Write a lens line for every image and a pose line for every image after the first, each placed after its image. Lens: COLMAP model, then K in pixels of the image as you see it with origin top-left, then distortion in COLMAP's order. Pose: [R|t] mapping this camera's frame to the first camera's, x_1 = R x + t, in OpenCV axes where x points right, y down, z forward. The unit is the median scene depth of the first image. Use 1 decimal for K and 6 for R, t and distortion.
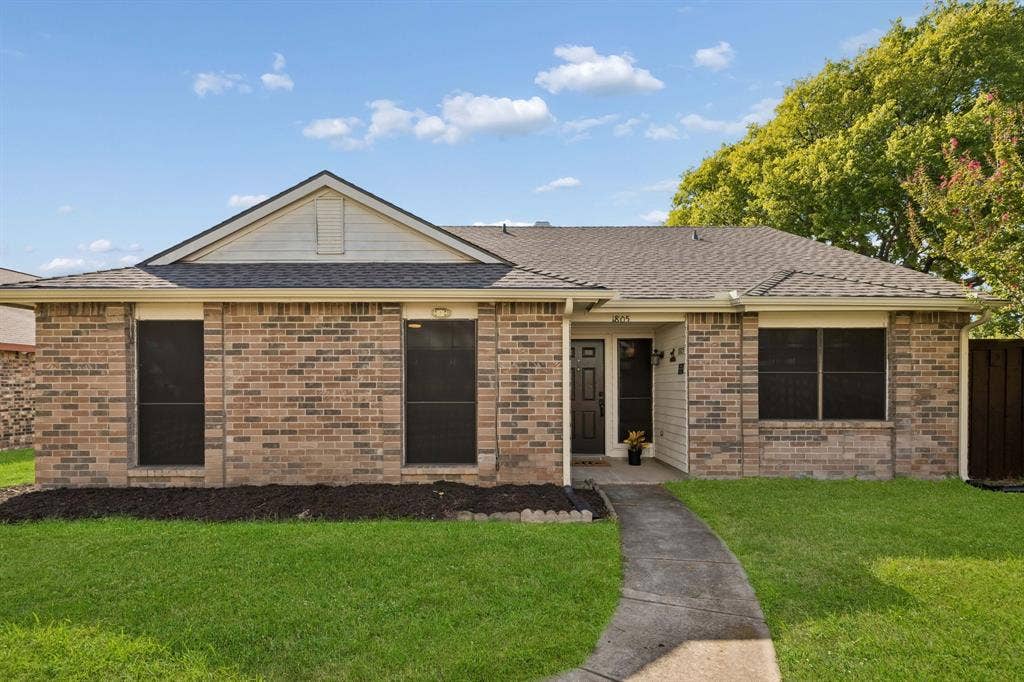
lens RADIAL K [[476.7, 0, 512.0], [0, 476.7, 377.3], [0, 0, 1]] dist [0.003081, -0.000035]
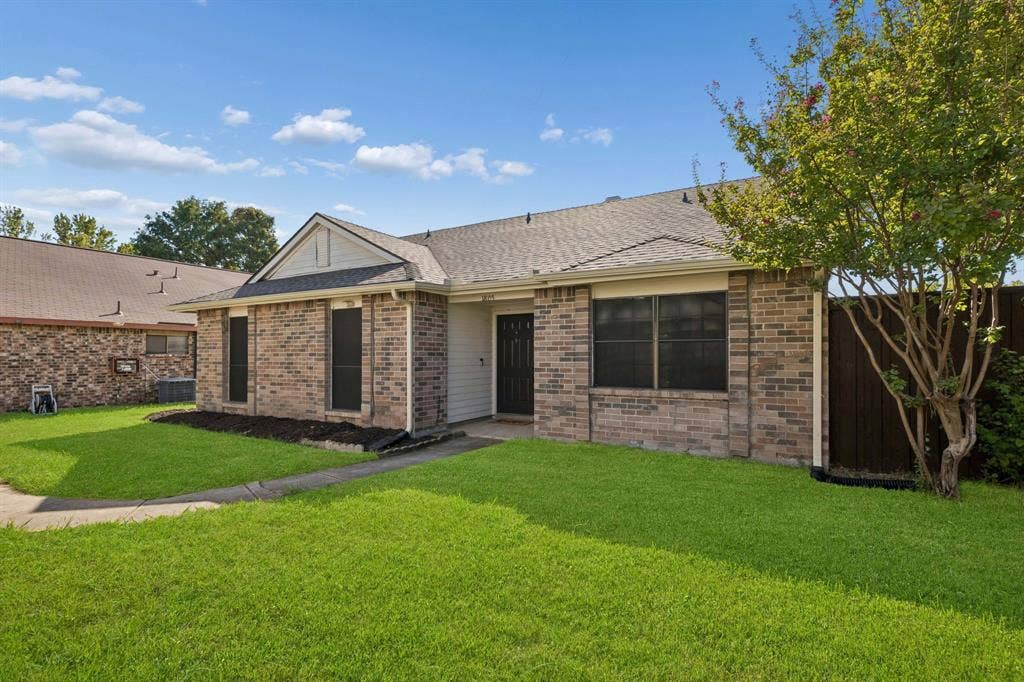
lens RADIAL K [[467.4, 0, 513.8], [0, 467.4, 335.1], [0, 0, 1]] dist [0.002283, -0.000288]
pose [[0.870626, -0.022231, -0.491444, 0.888089], [0.011444, 0.999623, -0.024945, -0.000853], [0.491813, 0.016094, 0.870552, 0.021906]]
